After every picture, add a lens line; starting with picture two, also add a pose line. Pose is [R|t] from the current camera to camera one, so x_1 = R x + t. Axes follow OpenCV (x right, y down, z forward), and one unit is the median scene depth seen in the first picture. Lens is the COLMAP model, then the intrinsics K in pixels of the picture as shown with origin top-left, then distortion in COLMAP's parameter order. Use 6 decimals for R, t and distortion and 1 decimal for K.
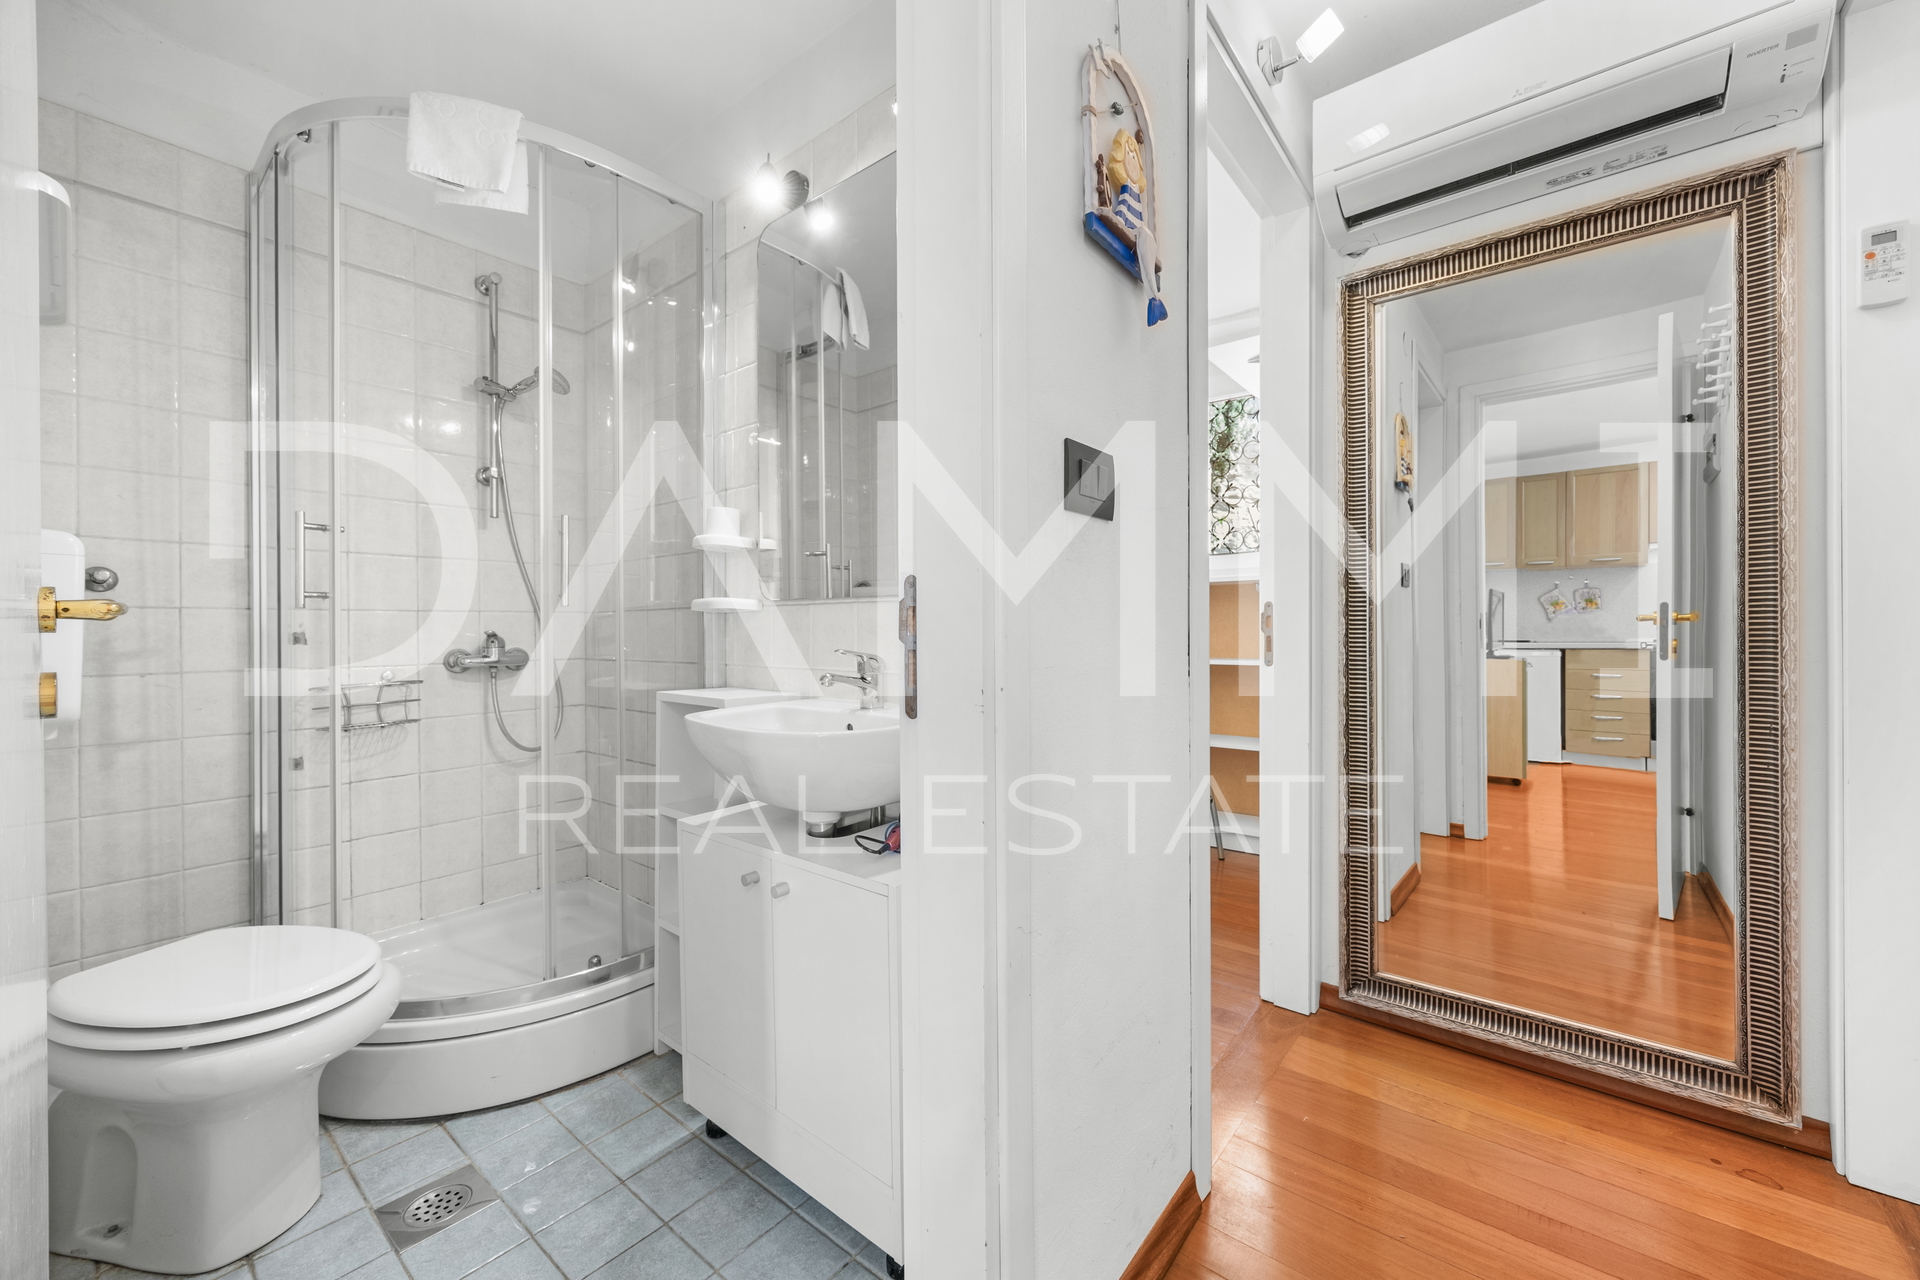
lens RADIAL K [[724.8, 0, 975.6], [0, 724.8, 627.8], [0, 0, 1]] dist [-0.007910, -0.000053]
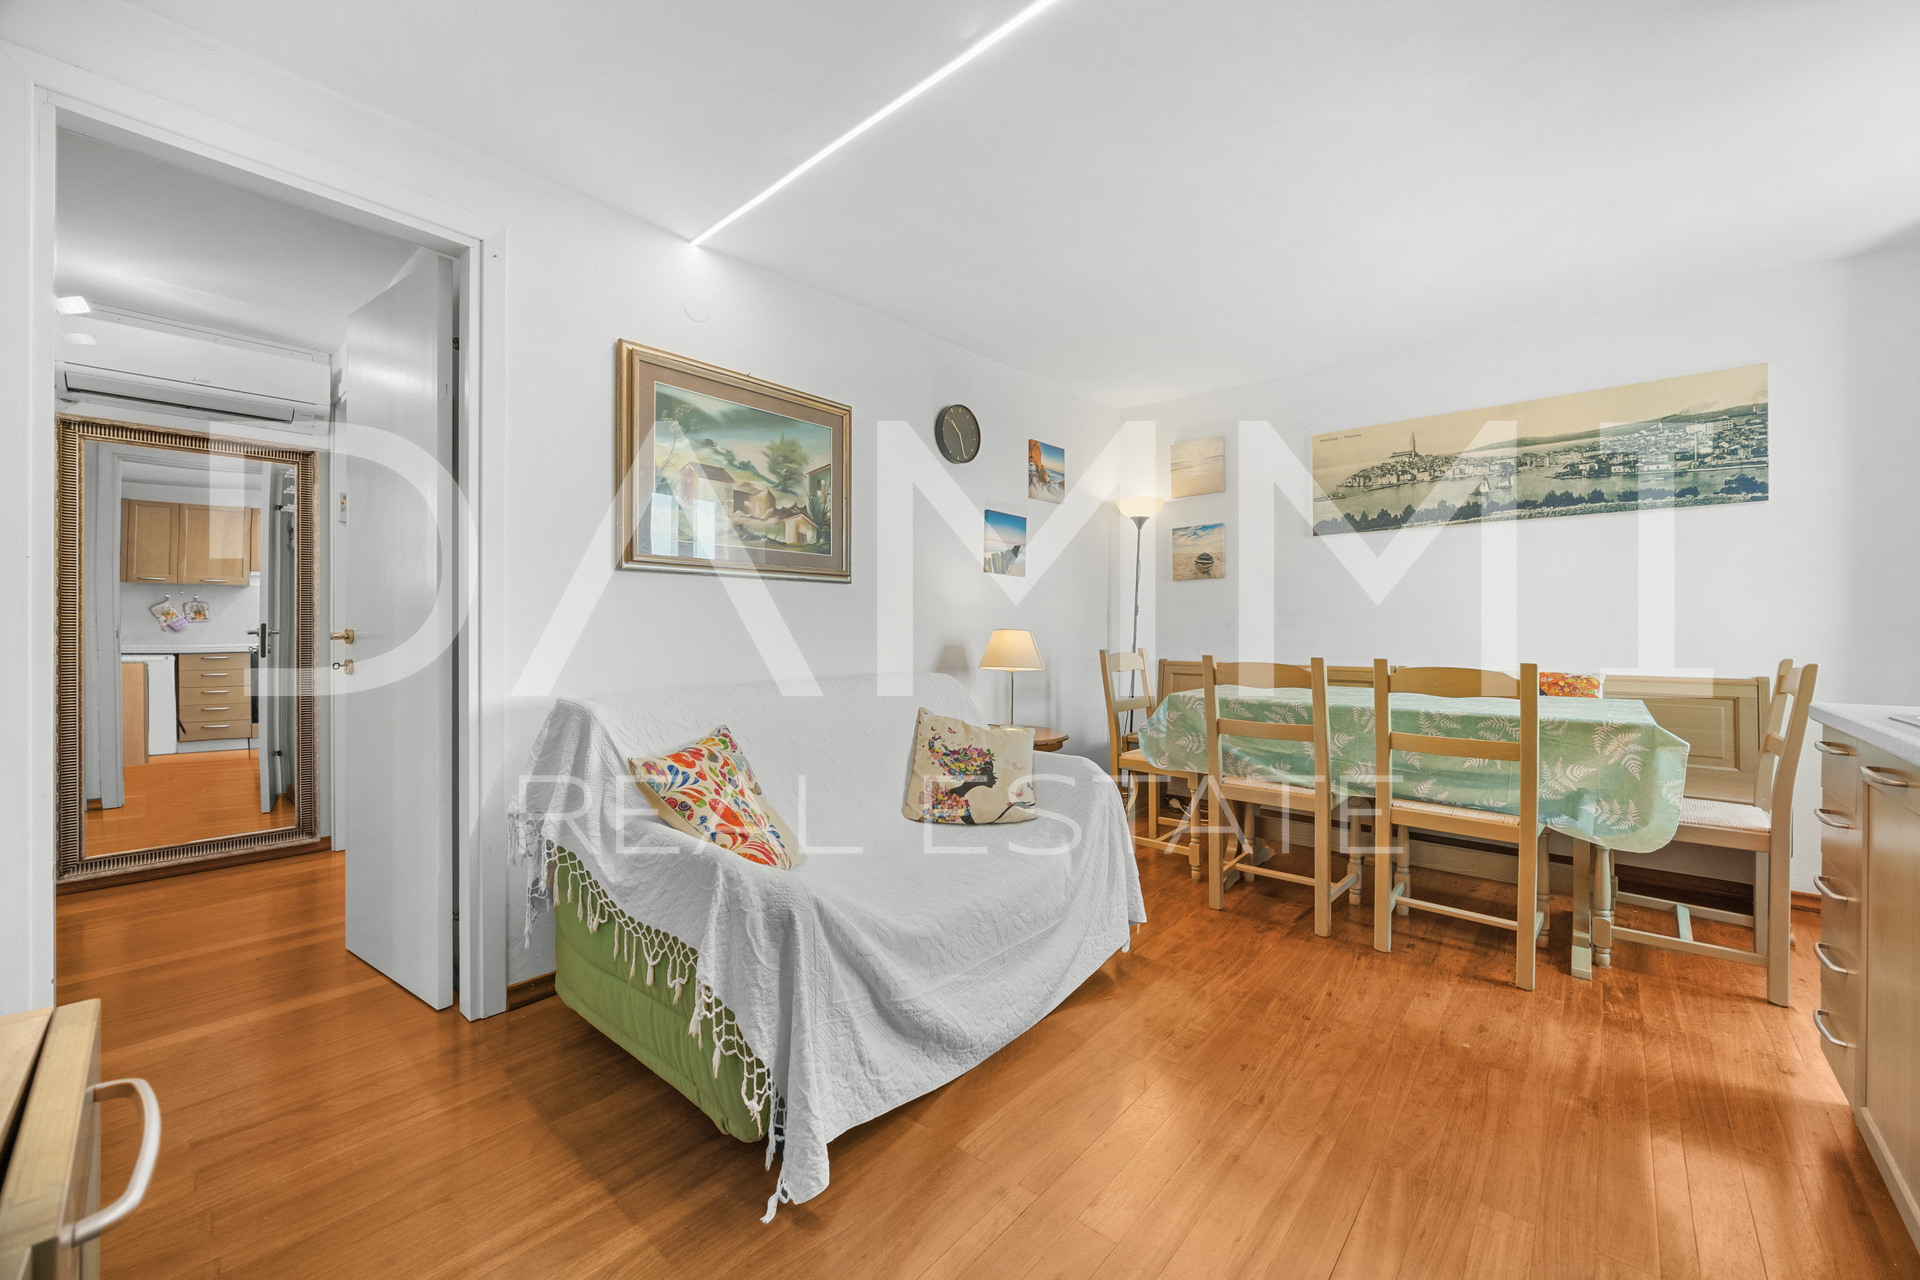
lens RADIAL K [[724.8, 0, 975.6], [0, 724.8, 627.8], [0, 0, 1]] dist [-0.007910, -0.000053]
pose [[0.027338, 0.007738, 0.999596, -0.553628], [-0.000214, 0.999970, -0.007735, -0.008619], [-0.999626, -0.000003, 0.027339, -0.579689]]
